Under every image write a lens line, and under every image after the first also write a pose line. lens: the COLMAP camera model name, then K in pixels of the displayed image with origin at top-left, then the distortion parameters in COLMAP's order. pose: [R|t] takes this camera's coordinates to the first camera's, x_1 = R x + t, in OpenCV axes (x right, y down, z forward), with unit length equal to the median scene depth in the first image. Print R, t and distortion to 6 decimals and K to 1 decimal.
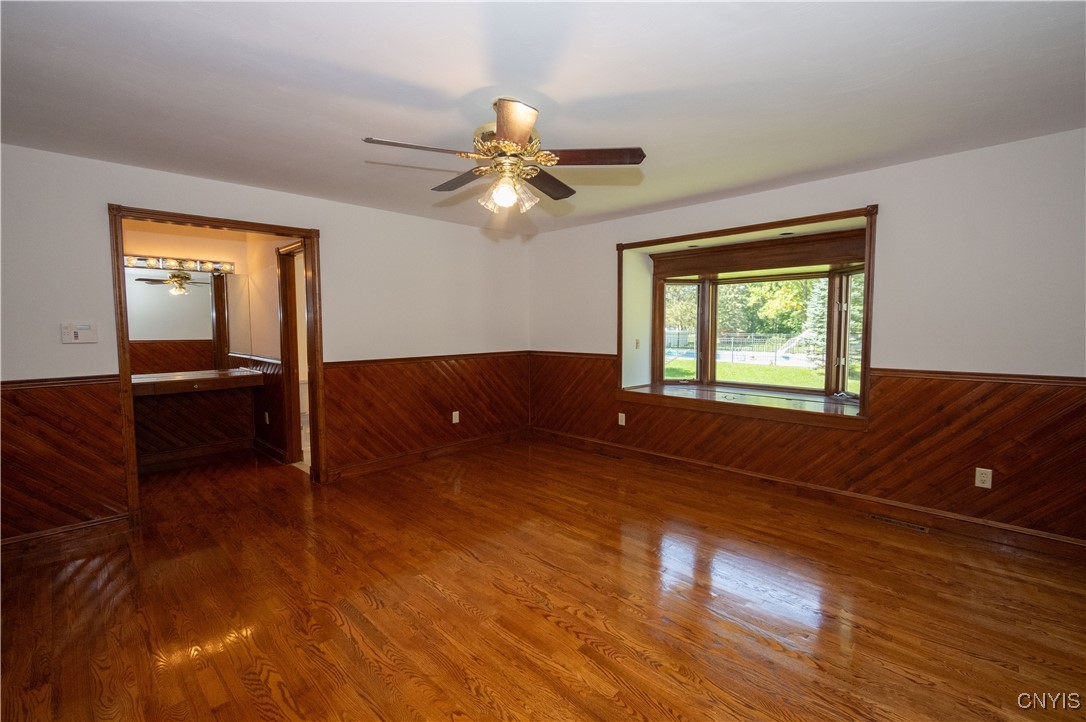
lens RADIAL K [[488.5, 0, 546.7], [0, 488.5, 354.9], [0, 0, 1]] dist [0.004131, -0.000221]
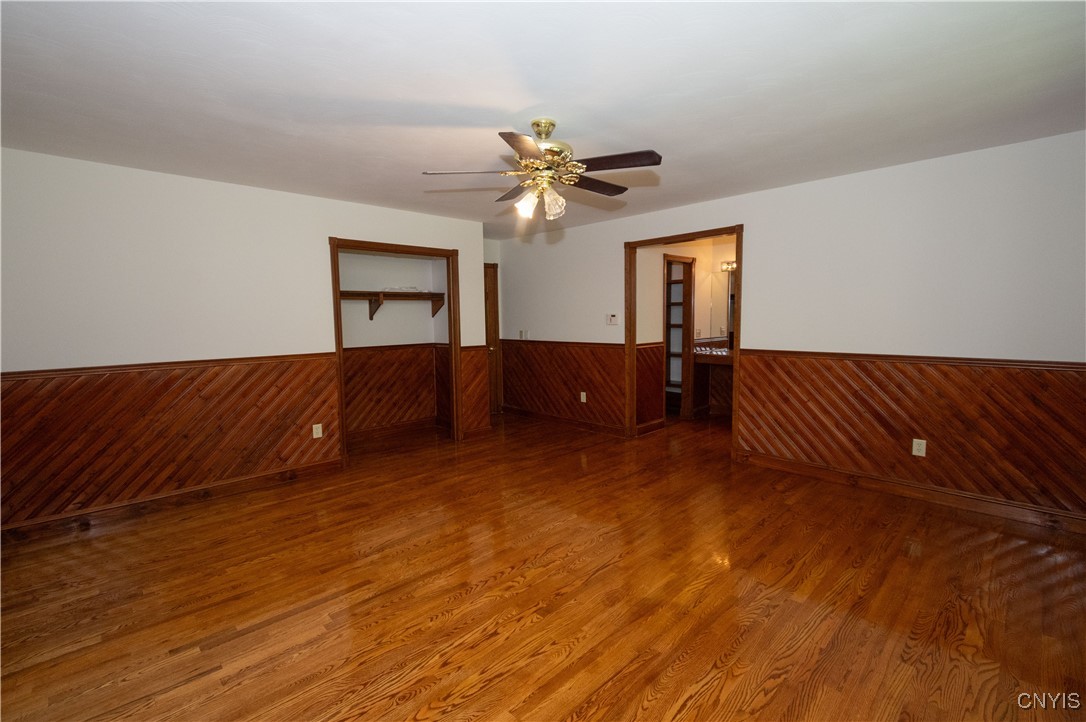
lens RADIAL K [[482.0, 0, 543.0], [0, 482.0, 361.0], [0, 0, 1]] dist [0.025622, -0.000093]
pose [[-0.037970, 0.100511, -0.994211, 0.839852], [-0.043396, 0.993824, 0.102129, -0.066094], [0.998336, 0.047022, -0.033374, 0.821377]]
